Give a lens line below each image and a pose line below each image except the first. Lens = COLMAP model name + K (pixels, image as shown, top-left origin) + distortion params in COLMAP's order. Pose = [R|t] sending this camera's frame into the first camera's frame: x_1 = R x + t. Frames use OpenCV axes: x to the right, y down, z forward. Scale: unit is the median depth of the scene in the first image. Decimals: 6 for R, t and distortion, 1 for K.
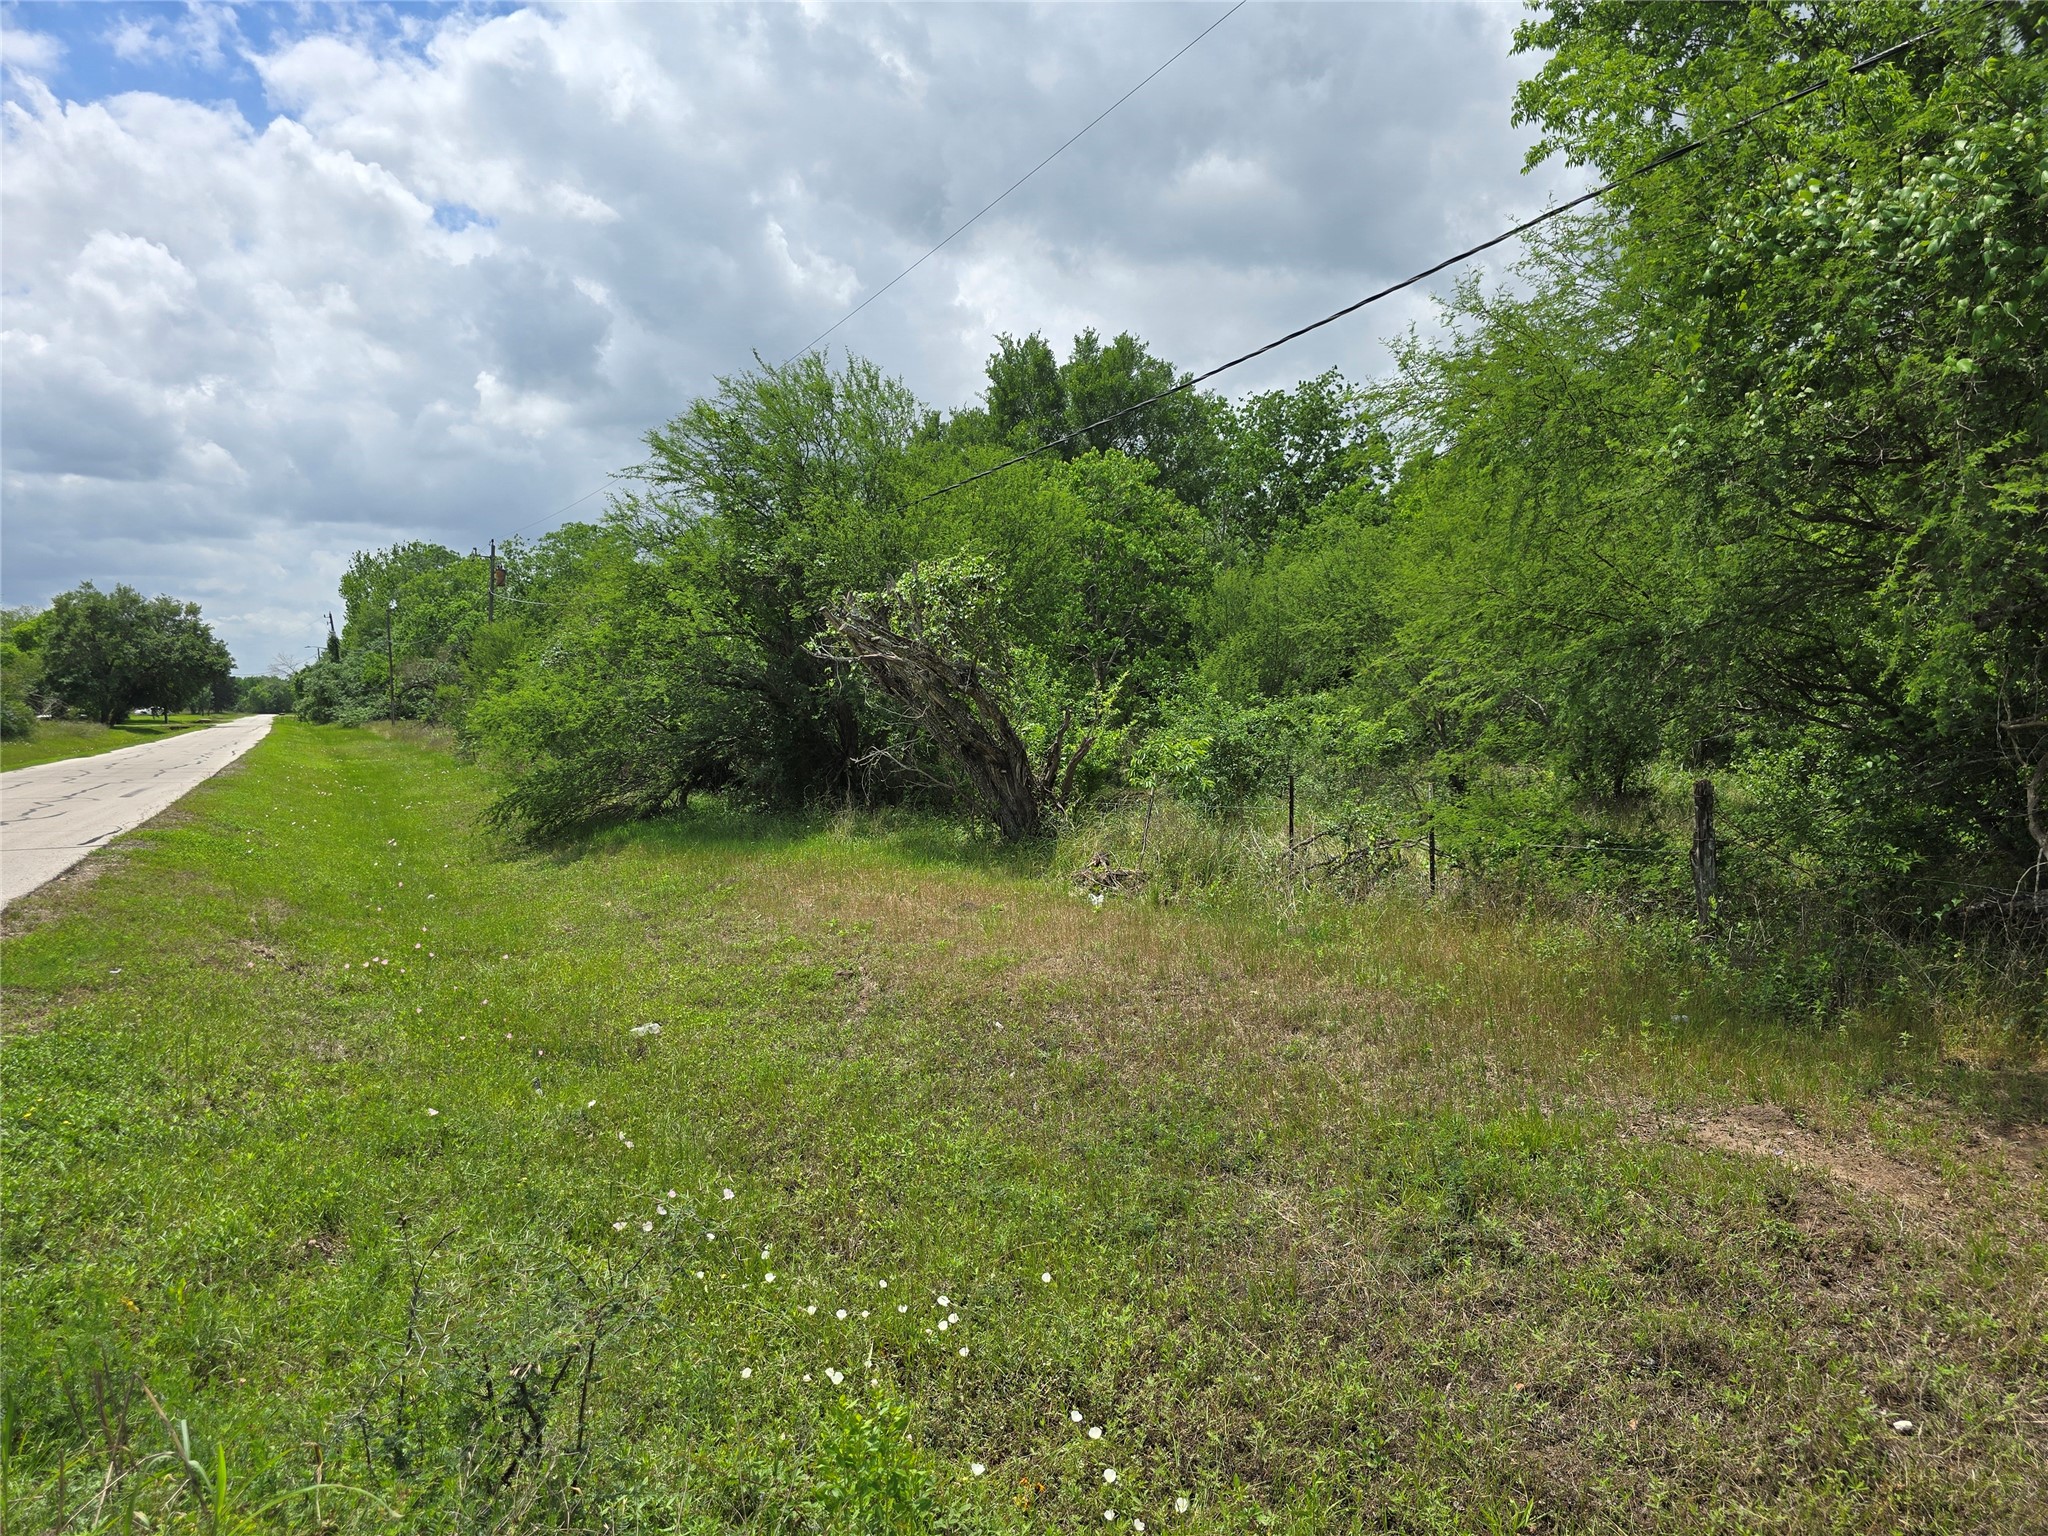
lens RADIAL K [[1355.7, 0, 1023.0], [0, 1355.7, 763.4], [0, 0, 1]] dist [0.002168, -0.002738]
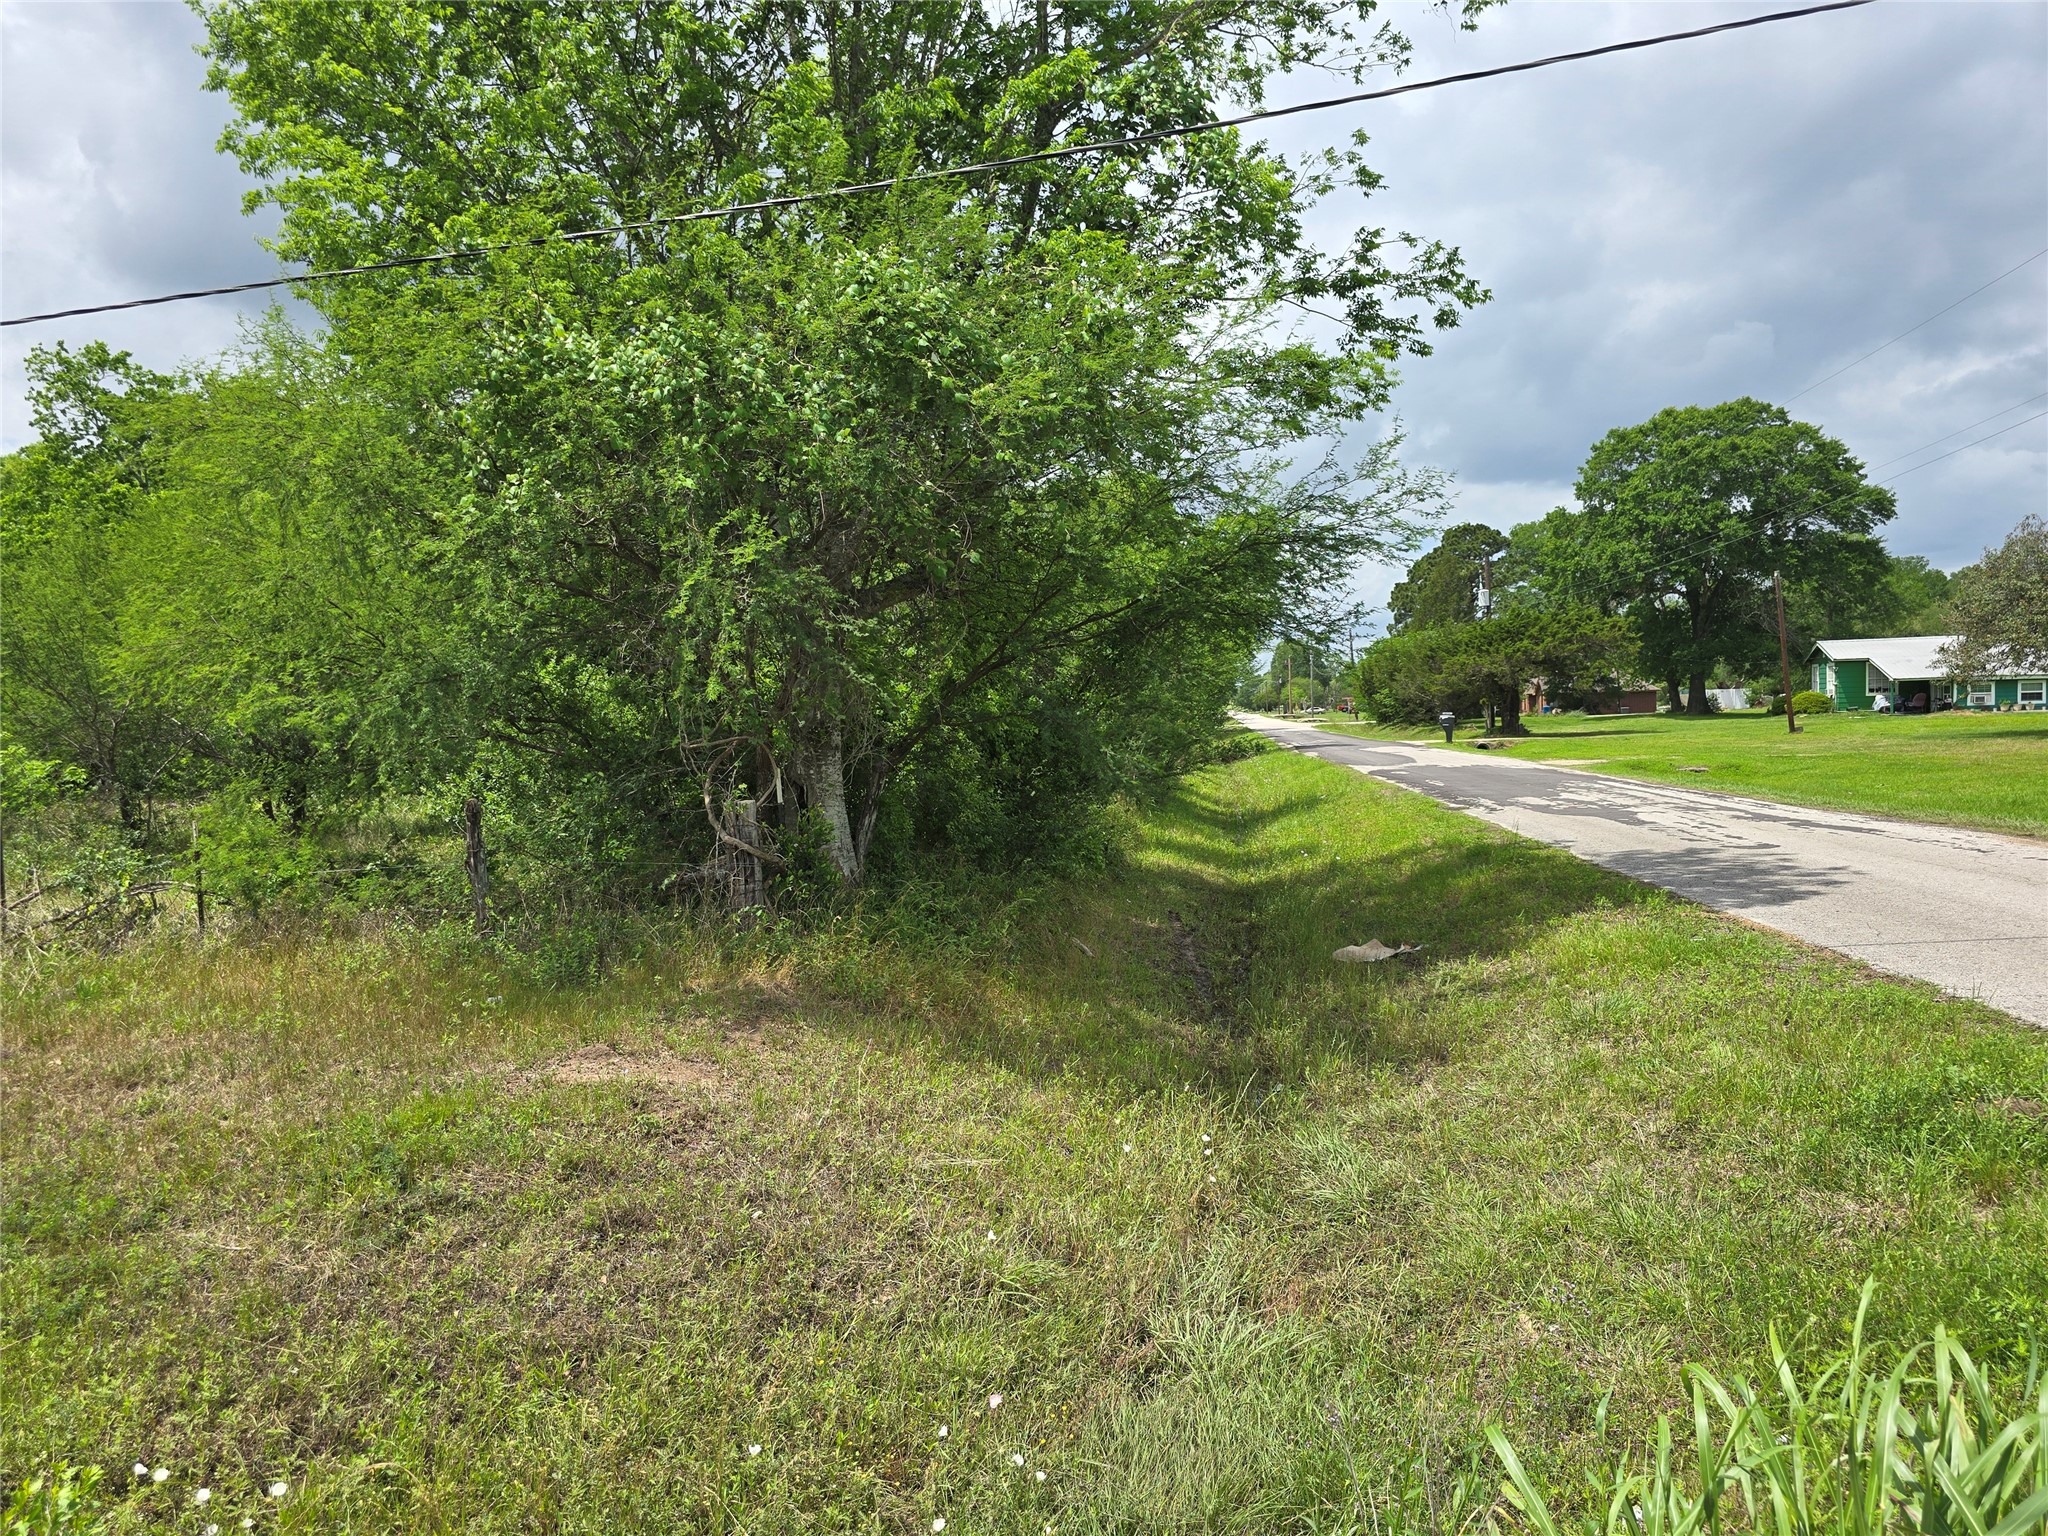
lens RADIAL K [[1355.7, 0, 1025.0], [0, 1355.7, 769.6], [0, 0, 1]] dist [0.002168, -0.002738]
pose [[0.574727, -0.044229, 0.817149, -0.229523], [0.059985, 0.998129, 0.011836, 0.002994], [-0.816144, 0.042214, 0.576305, -0.067080]]
